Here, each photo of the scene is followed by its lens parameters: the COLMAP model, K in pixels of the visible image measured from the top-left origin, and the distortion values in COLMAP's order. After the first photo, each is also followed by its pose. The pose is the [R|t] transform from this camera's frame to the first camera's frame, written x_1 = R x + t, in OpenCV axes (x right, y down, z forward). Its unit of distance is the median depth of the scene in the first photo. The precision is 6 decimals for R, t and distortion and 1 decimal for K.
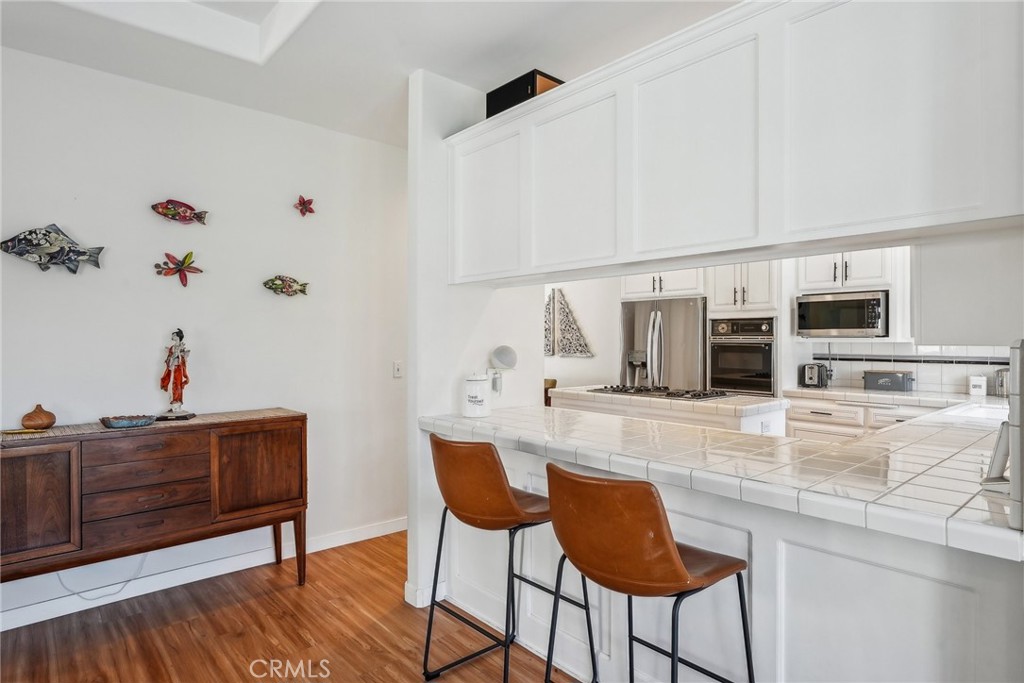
lens RADIAL K [[550.3, 0, 512.0], [0, 550.3, 341.5], [0, 0, 1]] dist [-0.000582, -0.000081]
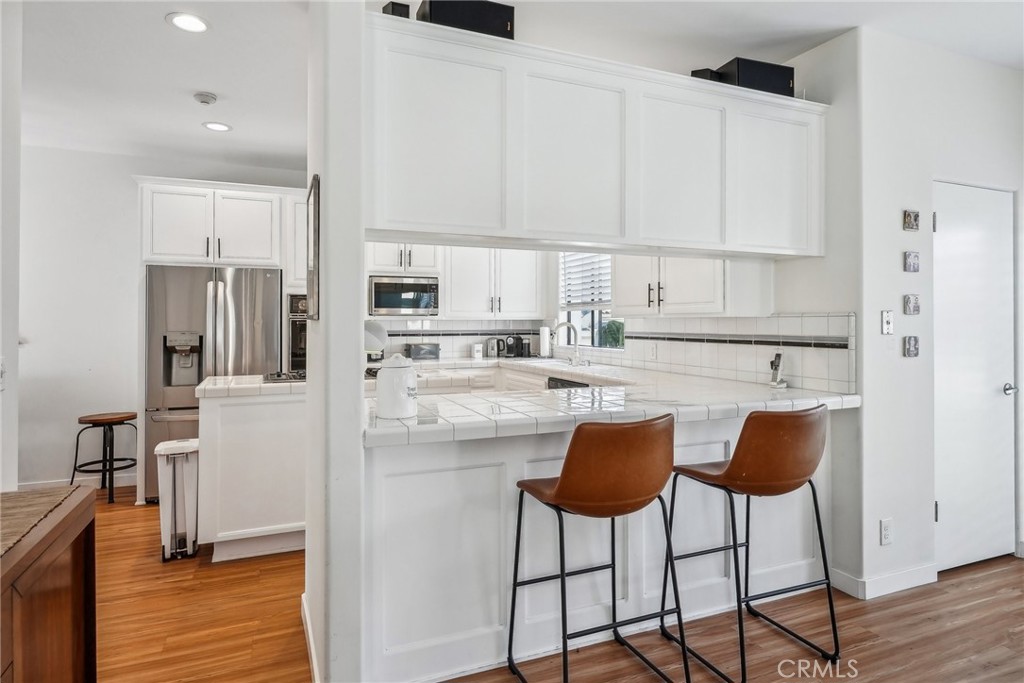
lens RADIAL K [[591.5, 0, 514.3], [0, 591.5, 317.5], [0, 0, 1]] dist [-0.000489, -0.000082]
pose [[0.306116, 0.002522, 0.951991, -0.522420], [0.002132, 0.999992, -0.003335, 0.000904], [-0.951992, 0.003050, 0.306109, 0.413979]]
